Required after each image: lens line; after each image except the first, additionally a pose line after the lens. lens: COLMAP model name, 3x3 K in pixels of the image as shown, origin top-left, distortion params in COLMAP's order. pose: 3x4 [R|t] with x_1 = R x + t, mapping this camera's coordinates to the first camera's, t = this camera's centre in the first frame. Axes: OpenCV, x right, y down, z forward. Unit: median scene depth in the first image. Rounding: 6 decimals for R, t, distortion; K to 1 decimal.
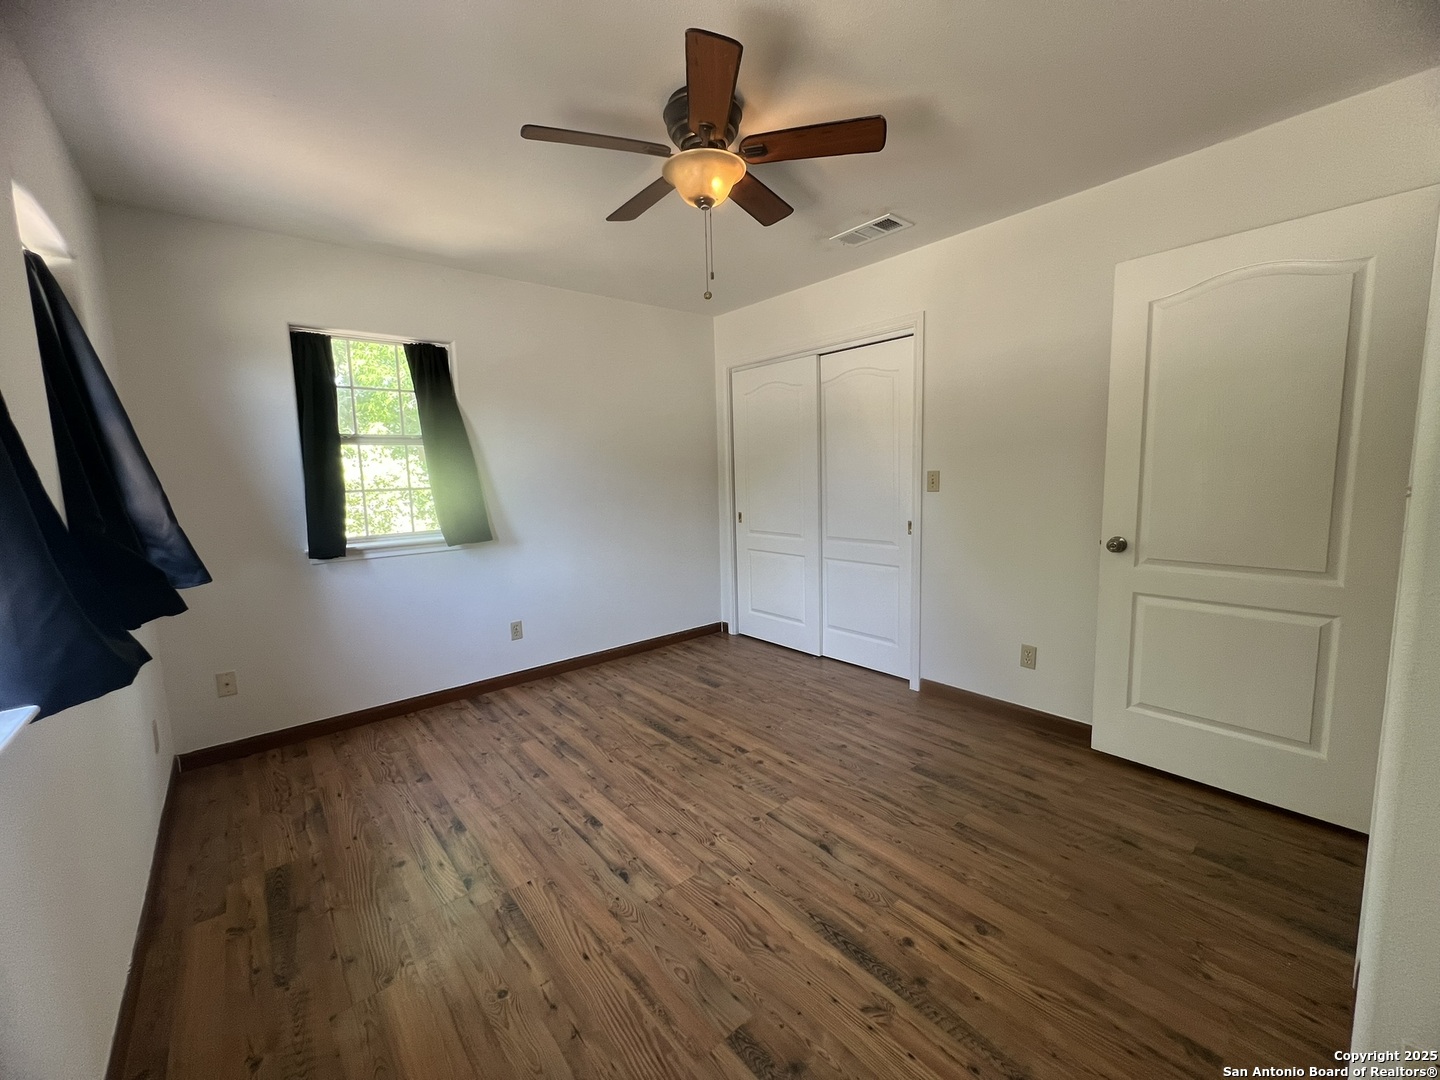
lens RADIAL K [[575.7, 0, 715.8], [0, 575.7, 538.3], [0, 0, 1]] dist [0.000089, 0.000139]
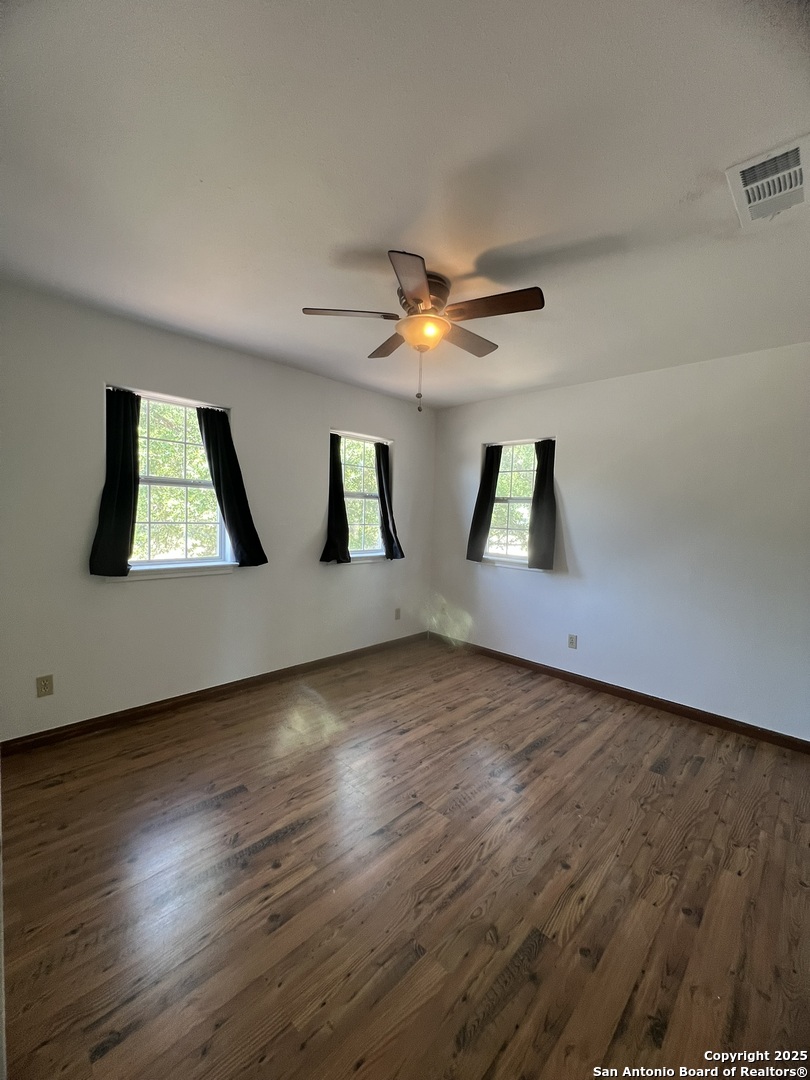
lens RADIAL K [[431.8, 0, 402.7], [0, 431.8, 533.0], [0, 0, 1]] dist [0.000089, 0.000139]
pose [[0.093647, 0.078371, -0.992516, 0.714900], [-0.151485, 0.986412, 0.063596, -0.110373], [0.984014, 0.144396, 0.104246, 0.574460]]
